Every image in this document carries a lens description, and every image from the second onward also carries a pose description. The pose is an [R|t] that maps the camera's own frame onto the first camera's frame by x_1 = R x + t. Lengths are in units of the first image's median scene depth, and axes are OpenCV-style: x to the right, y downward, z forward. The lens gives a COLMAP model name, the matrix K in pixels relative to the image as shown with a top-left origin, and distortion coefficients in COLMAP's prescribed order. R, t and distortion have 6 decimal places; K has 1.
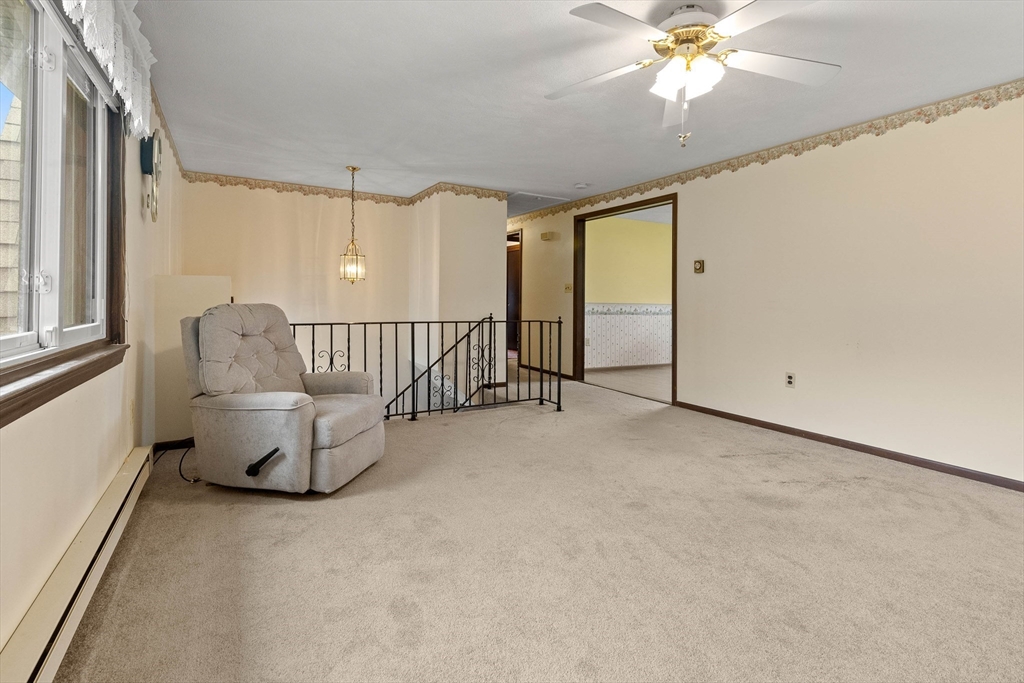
lens RADIAL K [[485.2, 0, 508.4], [0, 485.2, 299.8], [0, 0, 1]] dist [0.000269, 0.000241]
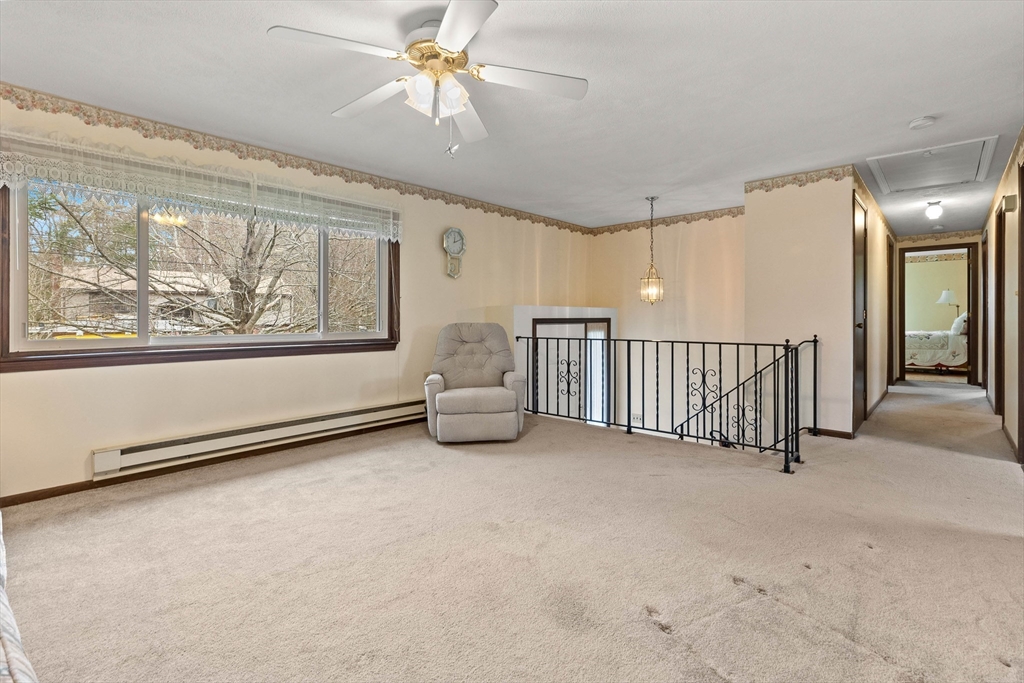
lens RADIAL K [[476.9, 0, 510.9], [0, 476.9, 320.6], [0, 0, 1]] dist [0.000607, 0.000074]
pose [[0.314678, -0.012883, -0.949111, 0.591367], [0.008998, 0.999903, -0.010589, 0.010745], [0.949156, -0.005208, 0.314764, 0.364861]]
